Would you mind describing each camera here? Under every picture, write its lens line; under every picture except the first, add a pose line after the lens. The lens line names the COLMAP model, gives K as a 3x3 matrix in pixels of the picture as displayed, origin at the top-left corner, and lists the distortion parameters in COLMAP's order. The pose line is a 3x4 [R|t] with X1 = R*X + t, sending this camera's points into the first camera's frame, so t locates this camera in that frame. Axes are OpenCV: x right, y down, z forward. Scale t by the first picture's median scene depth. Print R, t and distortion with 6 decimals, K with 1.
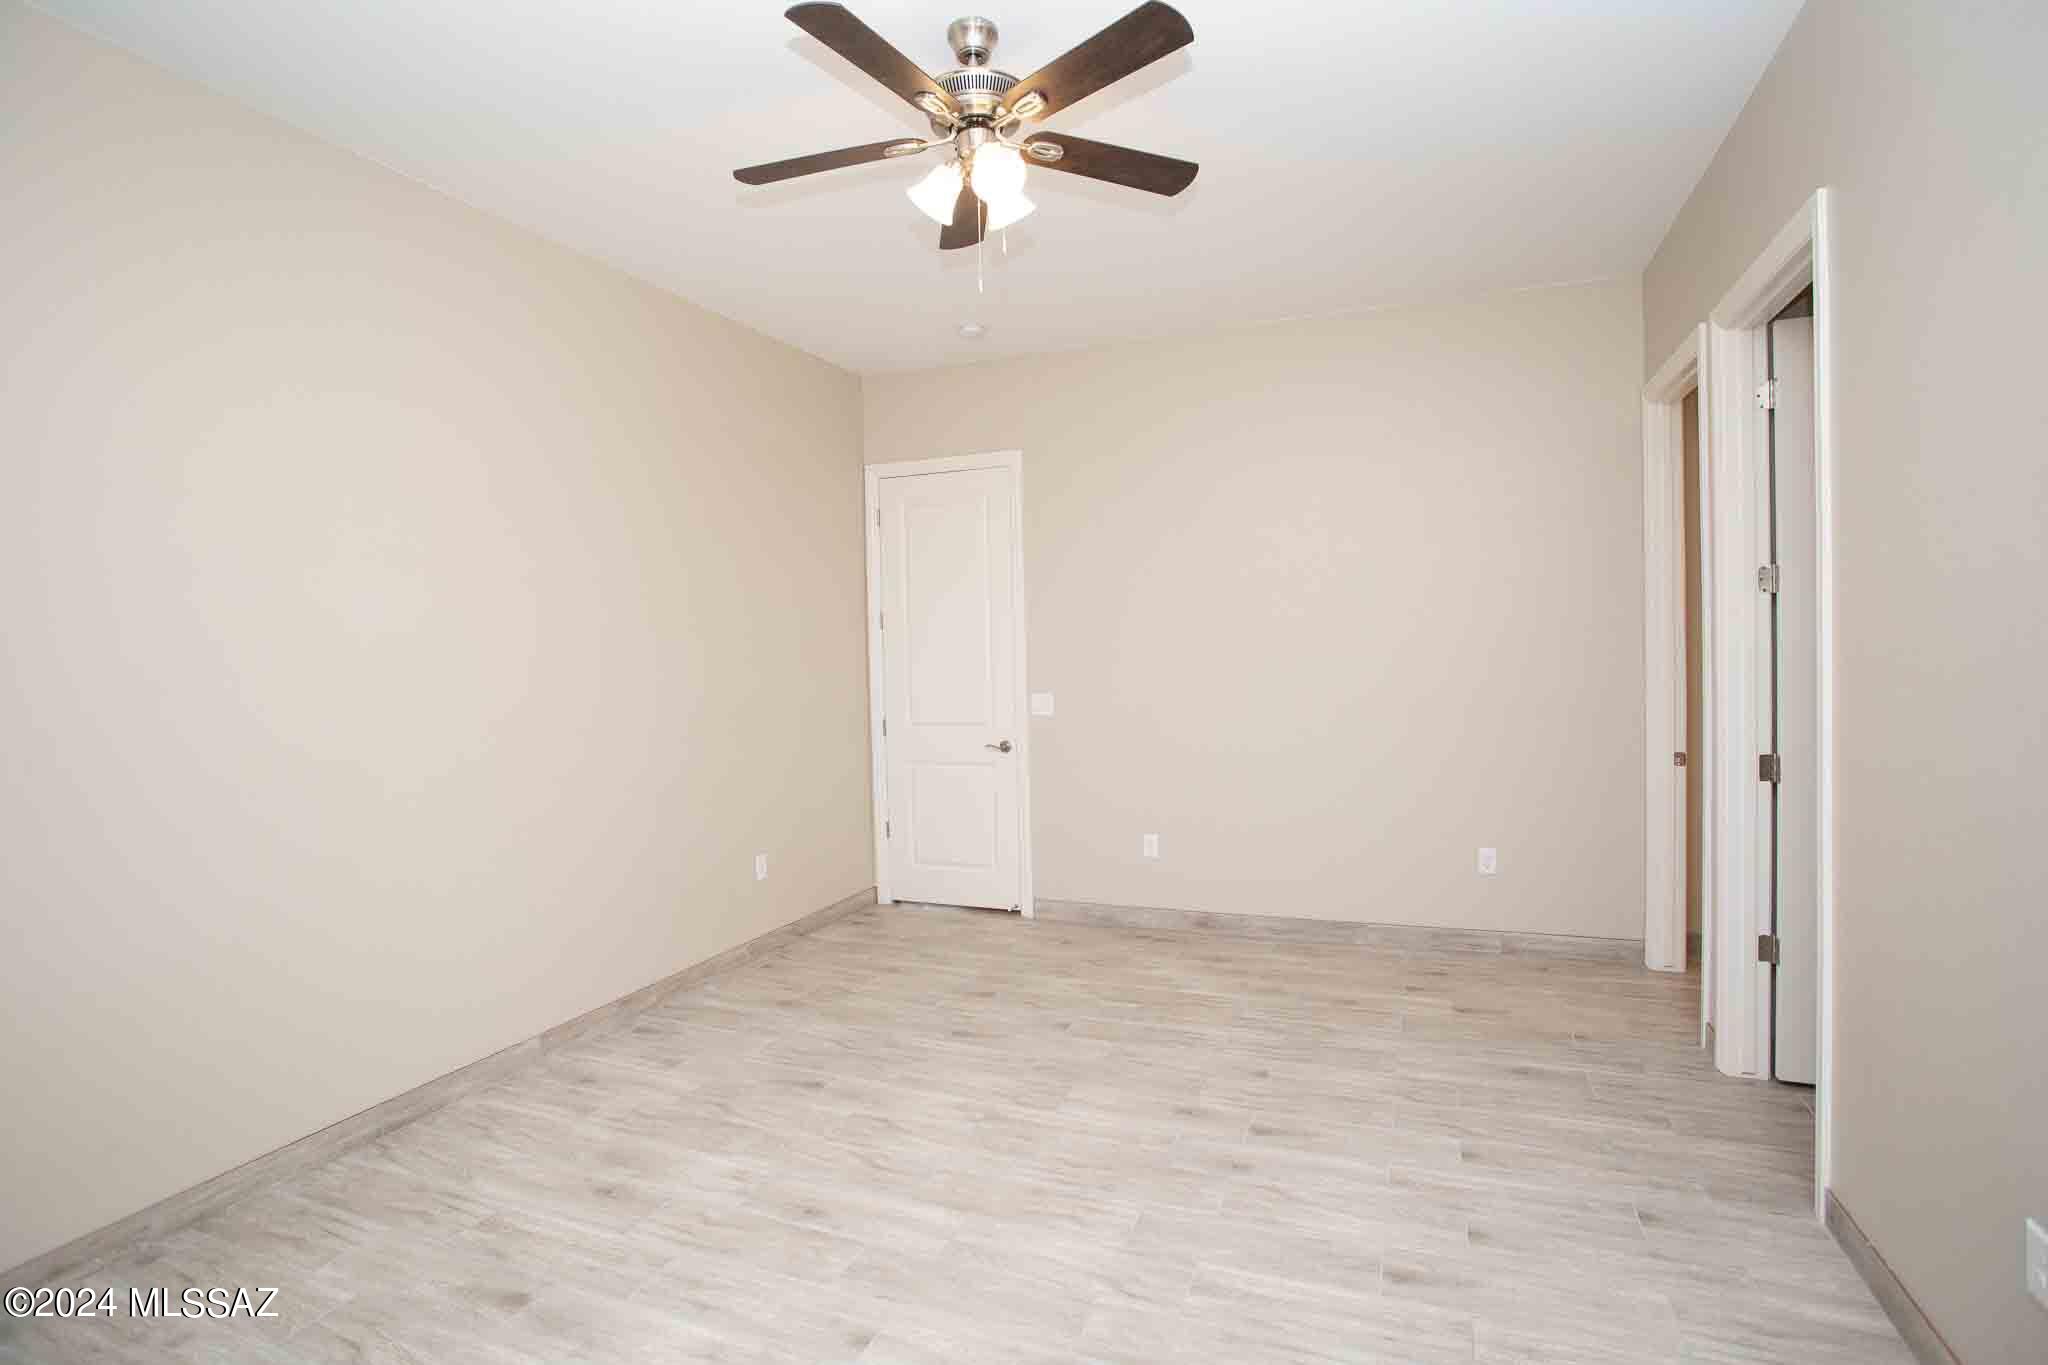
lens RADIAL K [[998.2, 0, 1024.9], [0, 998.2, 667.8], [0, 0, 1]] dist [-0.082941, 0.039211]
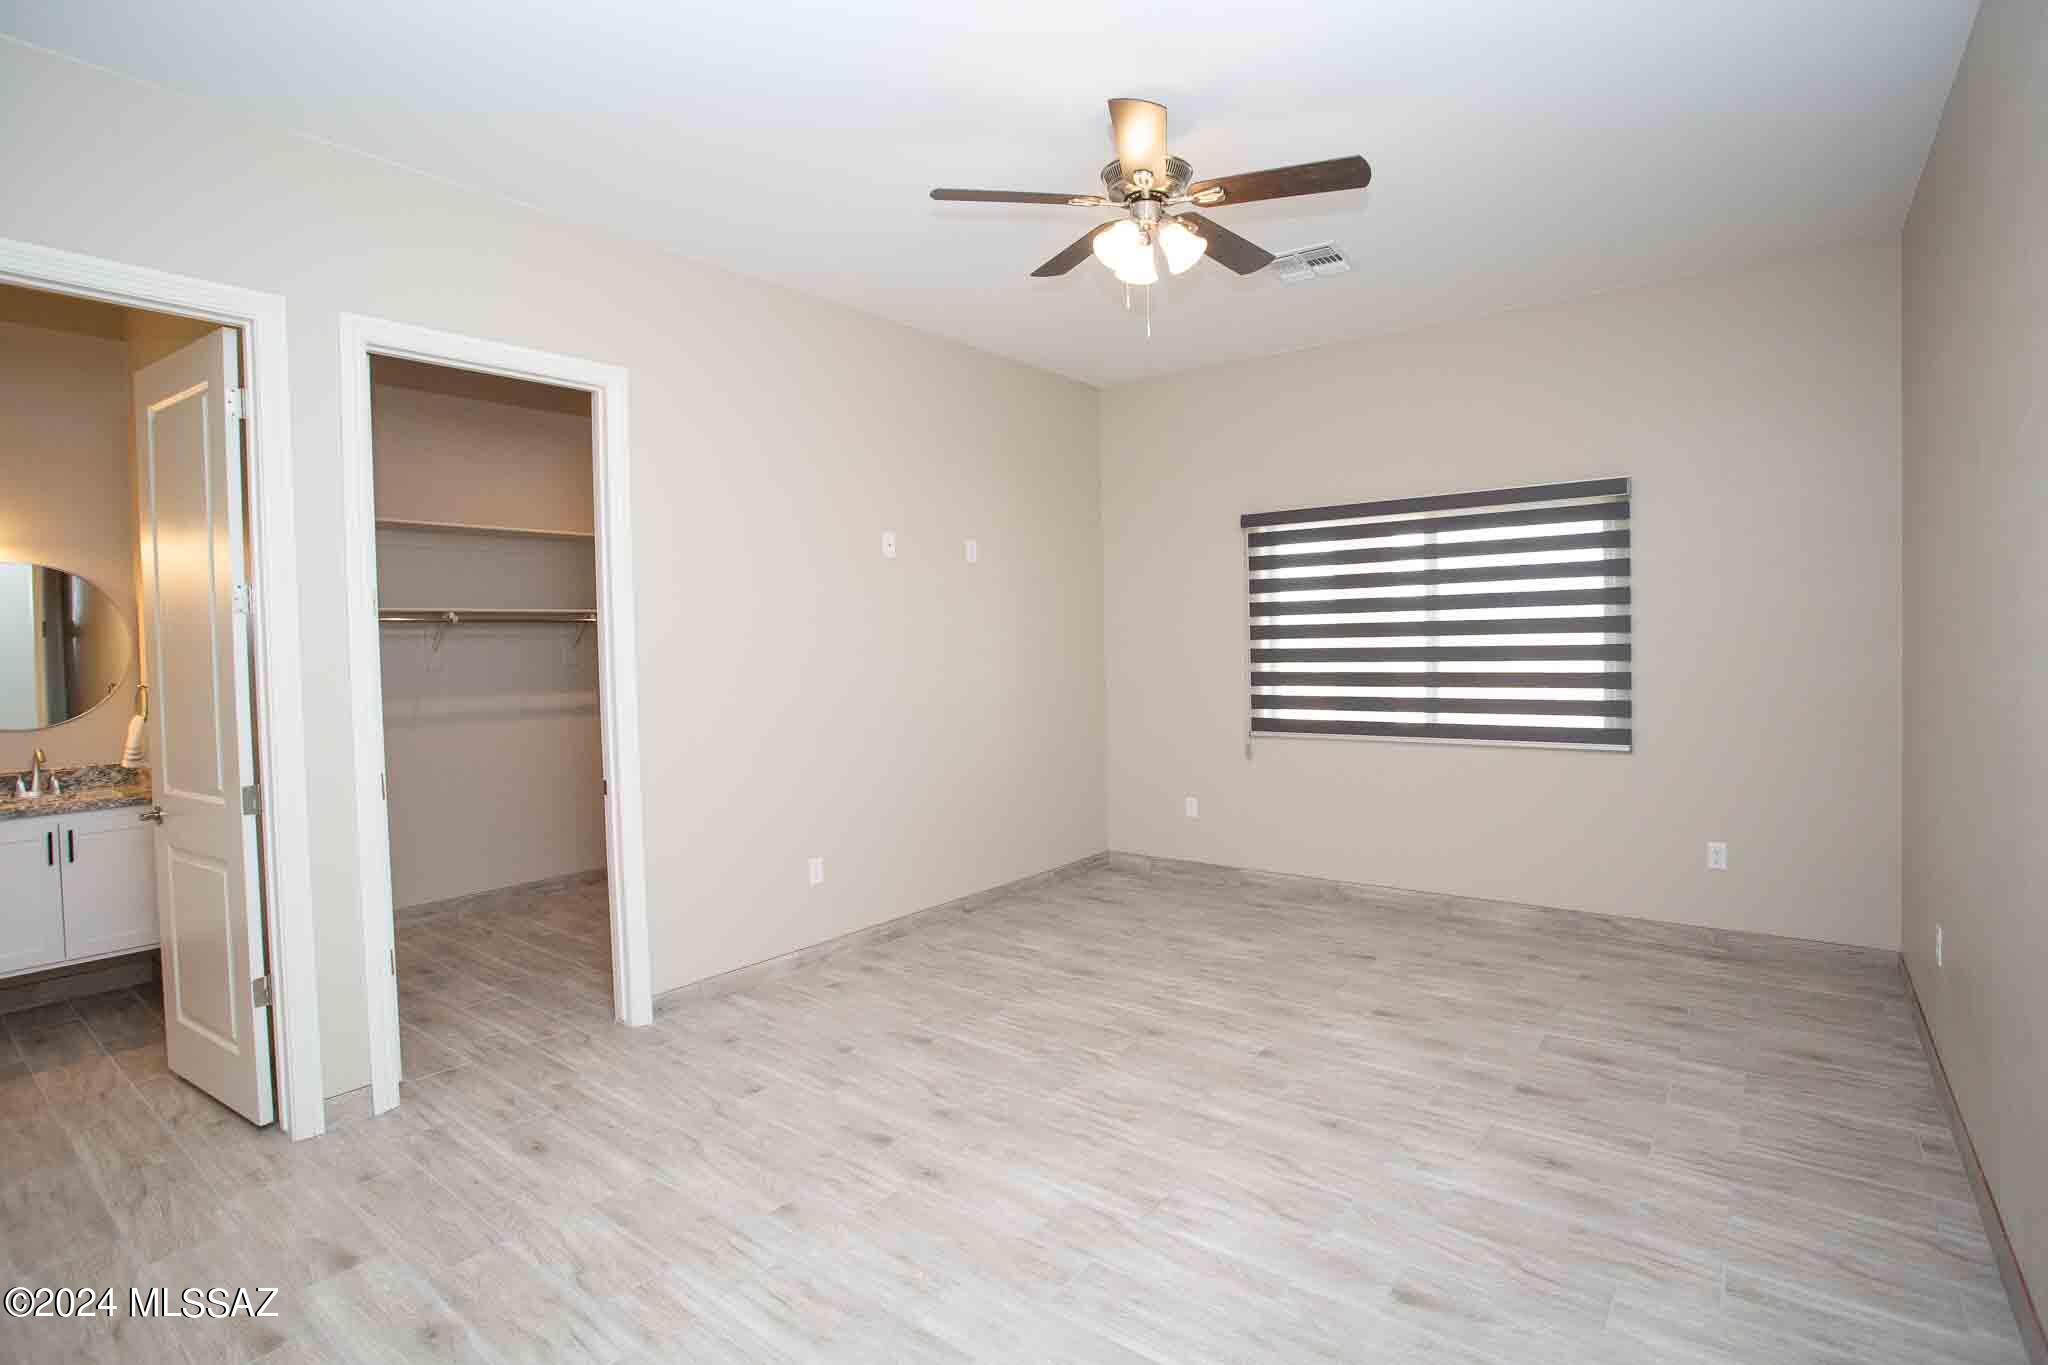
lens RADIAL K [[998.2, 0, 1024.9], [0, 998.2, 667.8], [0, 0, 1]] dist [-0.082941, 0.039211]
pose [[-0.960818, 0.036998, 0.274699, -0.196939], [0.050497, 0.997831, 0.042232, -0.035257], [-0.272541, 0.054449, -0.960602, 2.037151]]
